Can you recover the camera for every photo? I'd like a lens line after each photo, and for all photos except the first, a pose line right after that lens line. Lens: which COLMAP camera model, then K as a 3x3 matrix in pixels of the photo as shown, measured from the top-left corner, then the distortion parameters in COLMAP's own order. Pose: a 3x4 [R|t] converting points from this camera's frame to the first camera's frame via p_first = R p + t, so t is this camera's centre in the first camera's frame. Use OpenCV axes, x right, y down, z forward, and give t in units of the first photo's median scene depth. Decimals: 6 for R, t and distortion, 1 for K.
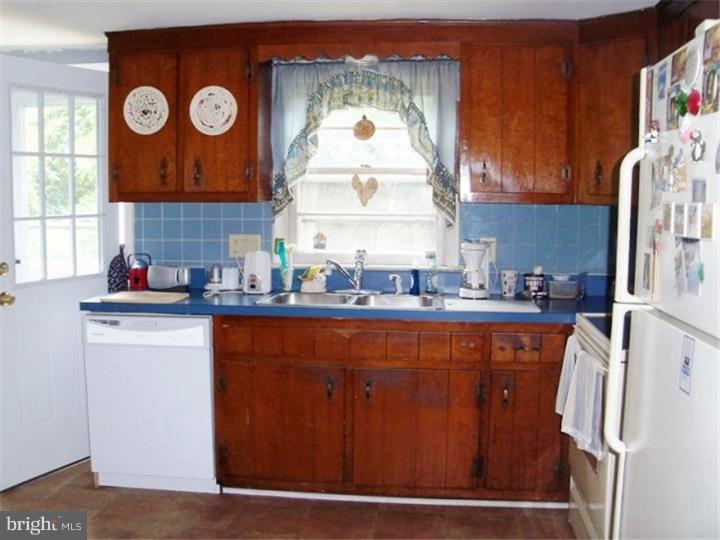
lens RADIAL K [[753.4, 0, 360.0], [0, 753.4, 270.0], [0, 0, 1]] dist [-0.297903, 0.346259]
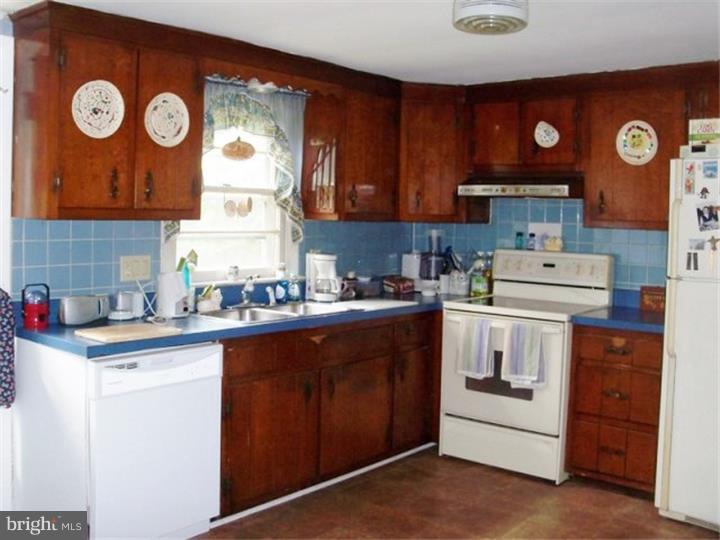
lens RADIAL K [[753.4, 0, 360.0], [0, 753.4, 270.0], [0, 0, 1]] dist [-0.297903, 0.346259]
pose [[0.551774, -0.053801, 0.832257, -0.819968], [0.063295, 0.997740, 0.022535, -0.035719], [-0.831589, 0.040243, 0.553932, 0.302315]]
